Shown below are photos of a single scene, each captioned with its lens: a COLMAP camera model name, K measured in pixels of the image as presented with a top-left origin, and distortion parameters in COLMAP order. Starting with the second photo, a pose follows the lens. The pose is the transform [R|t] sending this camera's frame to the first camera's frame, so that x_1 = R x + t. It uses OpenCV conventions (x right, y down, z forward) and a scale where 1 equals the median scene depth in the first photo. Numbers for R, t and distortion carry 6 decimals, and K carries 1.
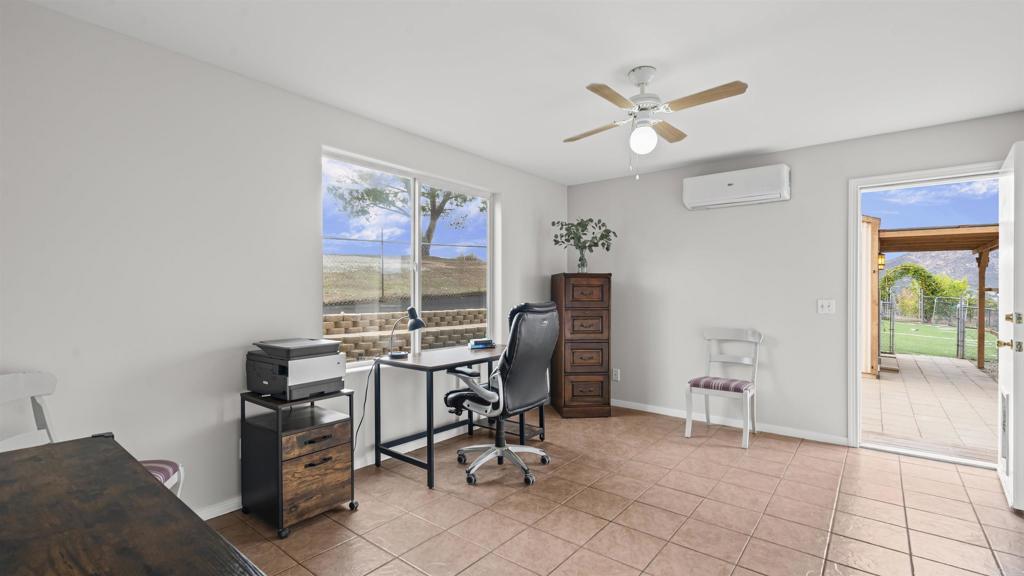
lens RADIAL K [[461.3, 0, 508.0], [0, 461.3, 294.5], [0, 0, 1]] dist [0.000562, -0.000121]
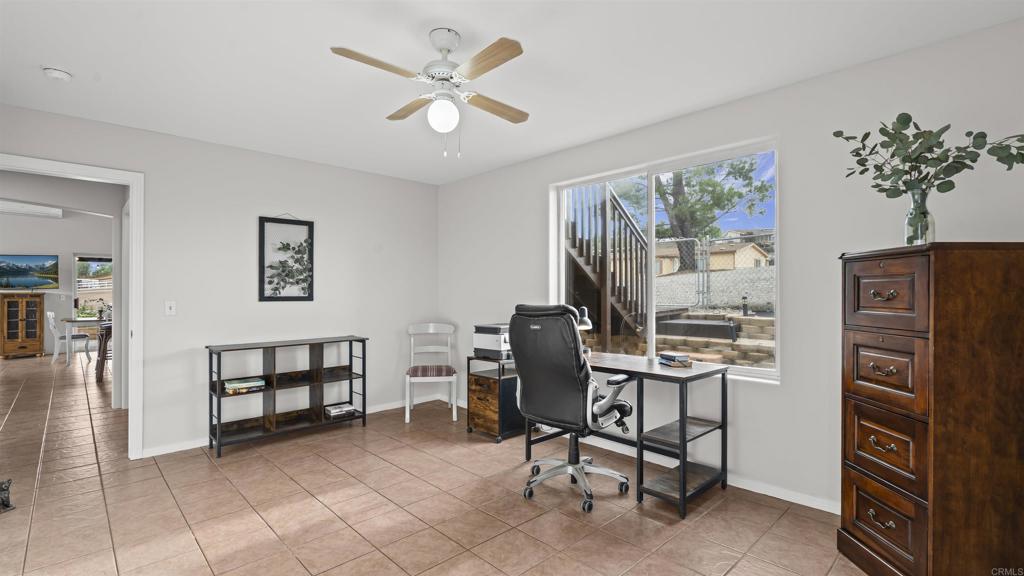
lens RADIAL K [[461.3, 0, 508.0], [0, 461.3, 294.5], [0, 0, 1]] dist [0.000562, -0.000121]
pose [[-0.128181, 0.001709, -0.991749, 1.008348], [-0.001120, 0.999998, 0.001868, -0.005985], [0.991750, 0.001350, -0.128179, 1.101325]]
